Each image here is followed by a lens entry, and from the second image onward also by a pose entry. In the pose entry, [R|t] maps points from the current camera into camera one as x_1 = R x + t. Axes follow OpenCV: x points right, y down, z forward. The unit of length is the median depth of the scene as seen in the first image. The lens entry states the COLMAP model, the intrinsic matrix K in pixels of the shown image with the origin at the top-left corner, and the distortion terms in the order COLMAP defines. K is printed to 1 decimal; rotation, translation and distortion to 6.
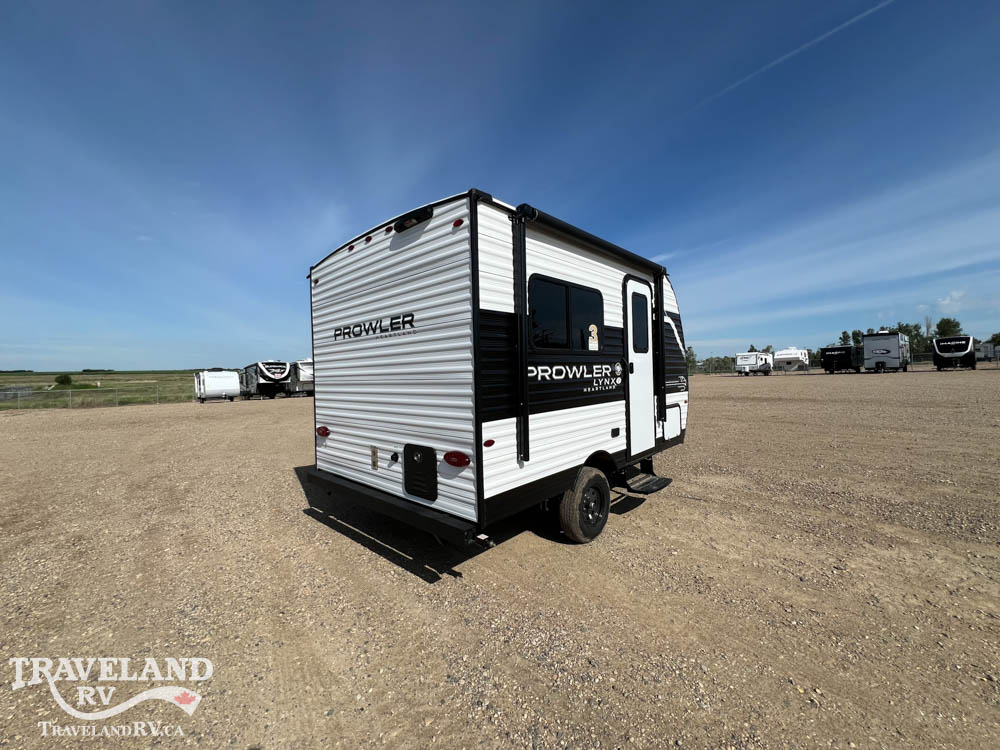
lens RADIAL K [[400.9, 0, 497.6], [0, 400.9, 373.1], [0, 0, 1]] dist [-0.000268, 0.000219]
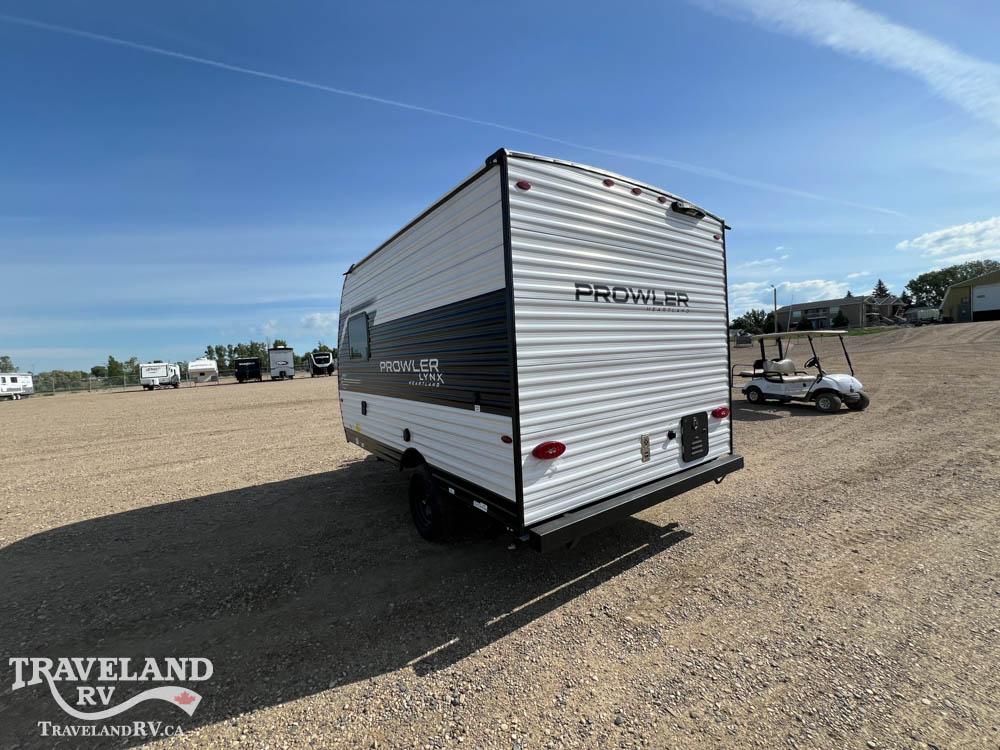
lens RADIAL K [[400.9, 0, 497.6], [0, 400.9, 373.1], [0, 0, 1]] dist [-0.000268, 0.000219]
pose [[0.205376, -0.015782, 0.978556, -1.199511], [0.048892, 0.998787, 0.005847, 0.030218], [-0.977461, 0.046642, 0.205898, 1.114761]]
